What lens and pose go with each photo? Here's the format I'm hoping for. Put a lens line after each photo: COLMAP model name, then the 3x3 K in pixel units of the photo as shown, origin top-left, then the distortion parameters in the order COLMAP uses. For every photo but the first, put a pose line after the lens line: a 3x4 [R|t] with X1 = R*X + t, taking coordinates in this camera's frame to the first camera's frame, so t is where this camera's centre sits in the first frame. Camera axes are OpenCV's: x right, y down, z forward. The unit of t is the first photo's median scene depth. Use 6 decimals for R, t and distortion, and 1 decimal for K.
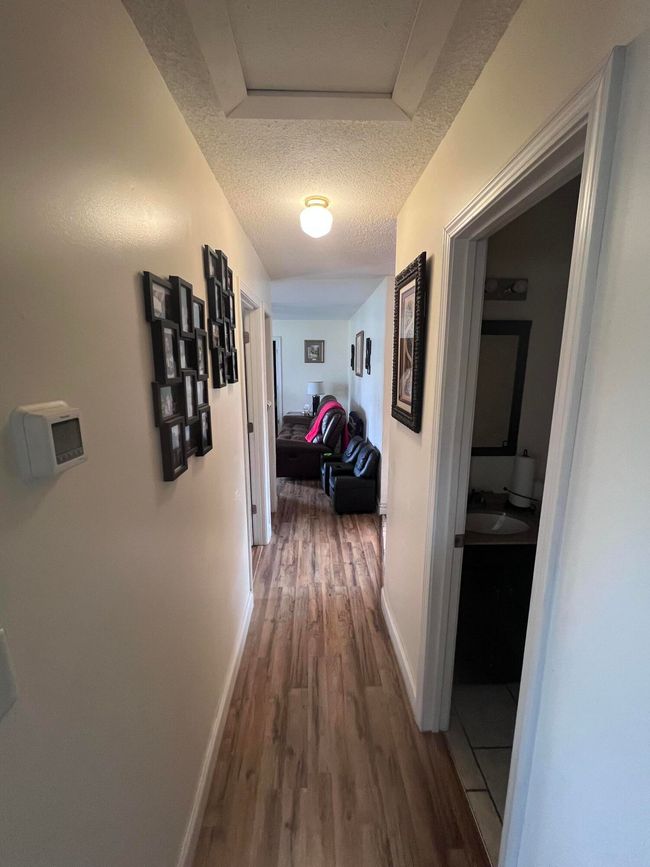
lens RADIAL K [[372.7, 0, 325.0], [0, 372.7, 433.5], [0, 0, 1]] dist [0.002018, 0.000112]
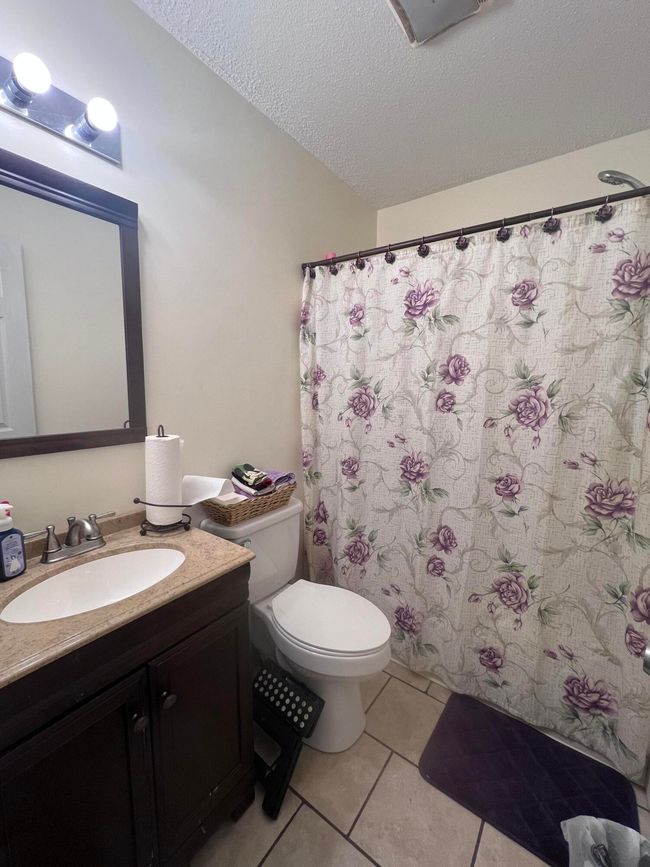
lens RADIAL K [[372.7, 0, 325.0], [0, 372.7, 433.5], [0, 0, 1]] dist [0.002018, 0.000112]
pose [[0.591074, -0.104431, 0.799829, 0.254407], [0.130582, 0.990892, 0.032877, 0.079121], [-0.795977, 0.085011, 0.599328, 0.517595]]
